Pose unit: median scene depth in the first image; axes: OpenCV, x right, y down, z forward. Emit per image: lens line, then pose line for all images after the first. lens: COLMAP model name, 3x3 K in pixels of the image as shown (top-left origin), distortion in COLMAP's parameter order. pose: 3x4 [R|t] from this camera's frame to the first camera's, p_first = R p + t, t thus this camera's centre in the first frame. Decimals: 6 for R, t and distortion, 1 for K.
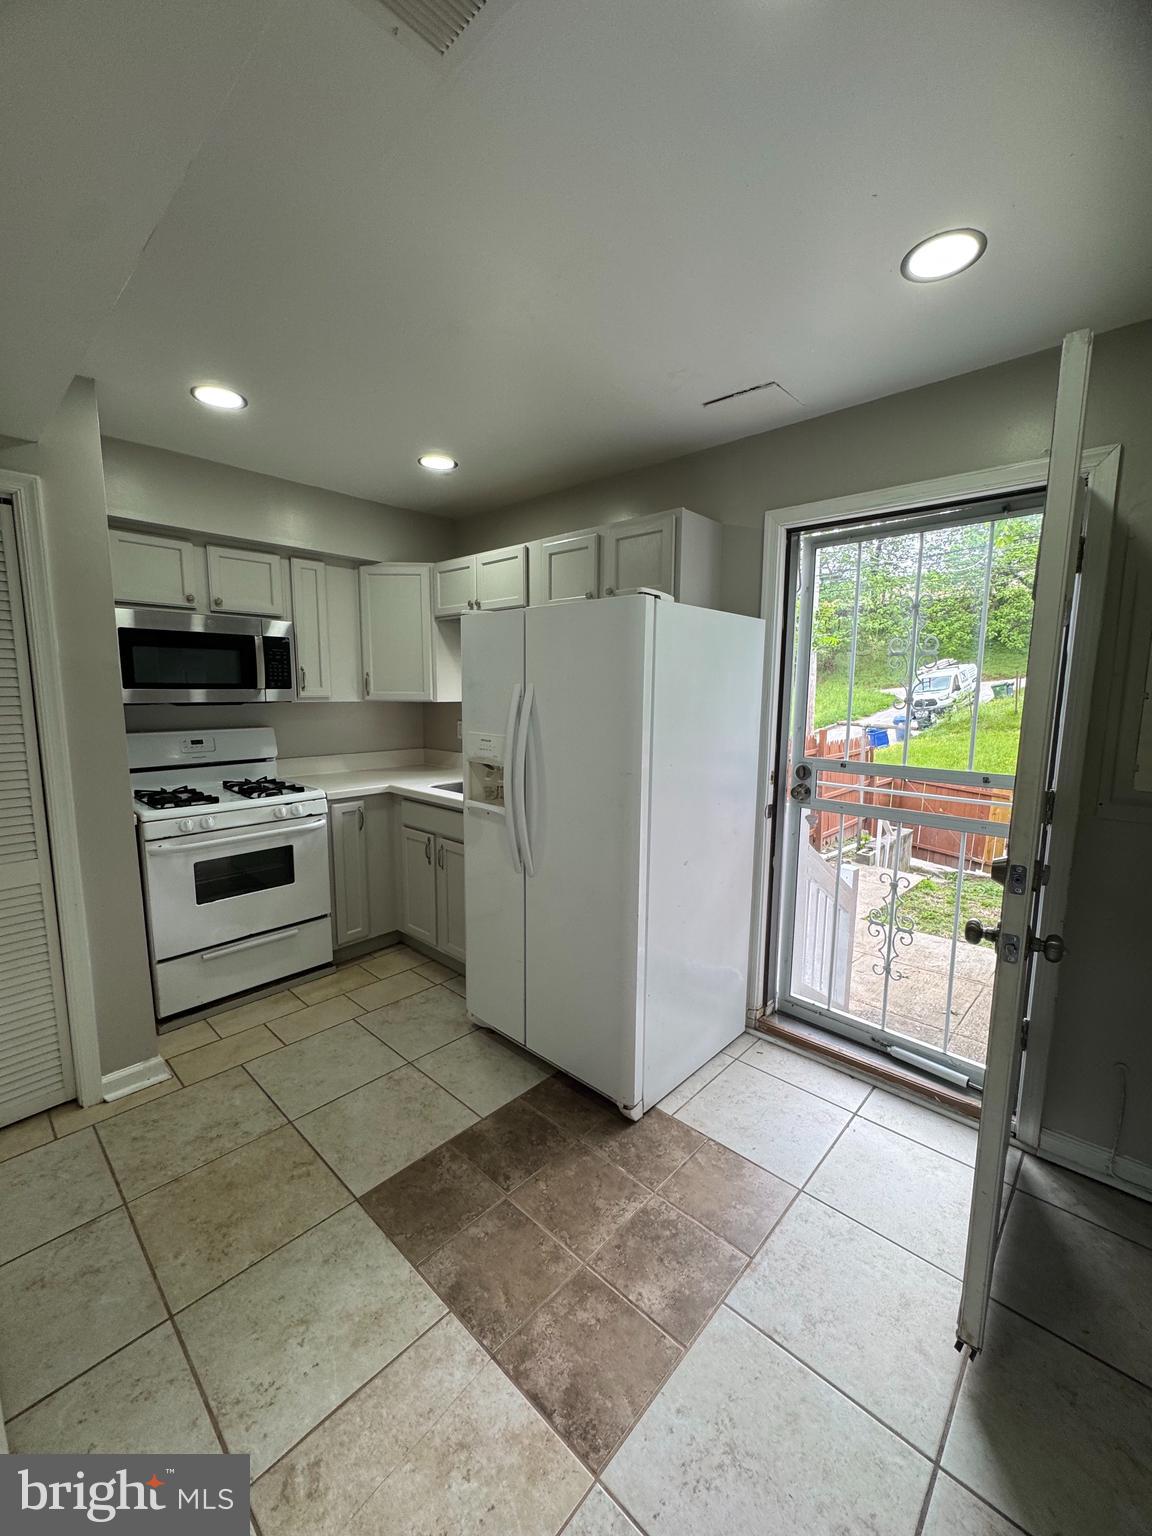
lens RADIAL K [[611.4, 0, 580.5], [0, 611.4, 769.5], [0, 0, 1]] dist [-0.000865, -0.000042]
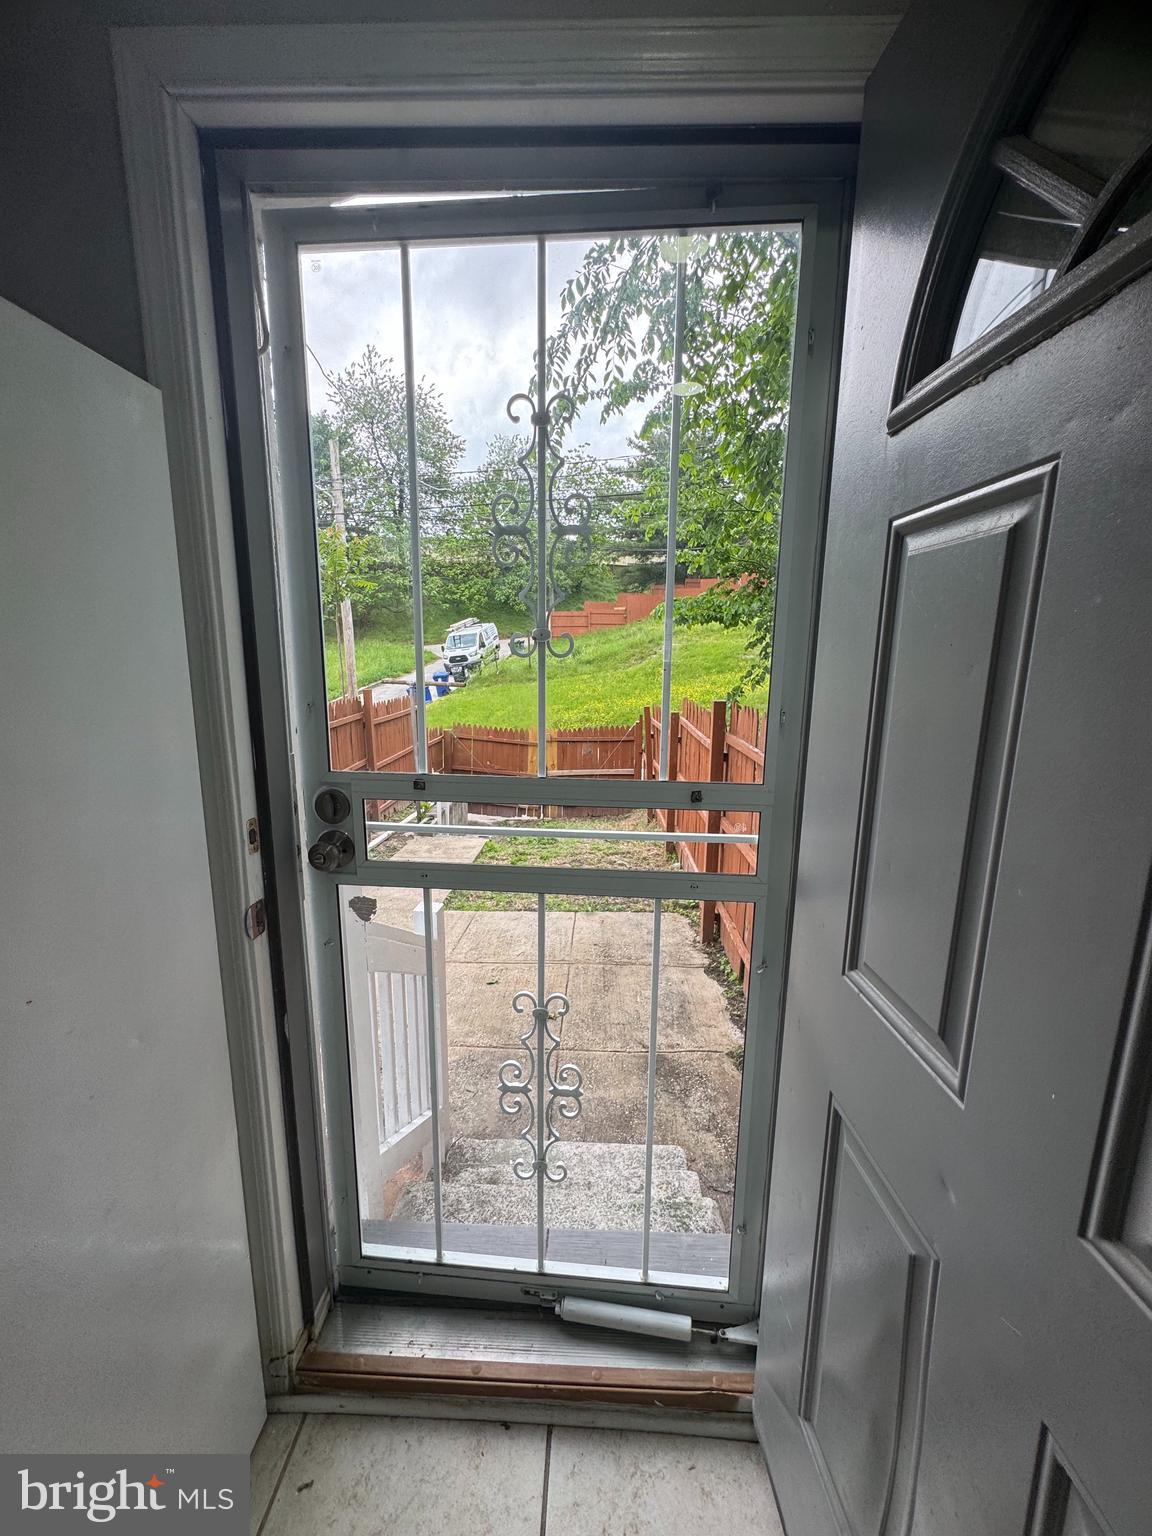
lens RADIAL K [[611.4, 0, 580.5], [0, 611.4, 769.5], [0, 0, 1]] dist [-0.000865, -0.000042]
pose [[0.757405, -0.123034, 0.641249, 0.047886], [0.079141, 0.992144, 0.096883, -0.010775], [-0.648131, -0.022631, 0.761192, 0.119360]]
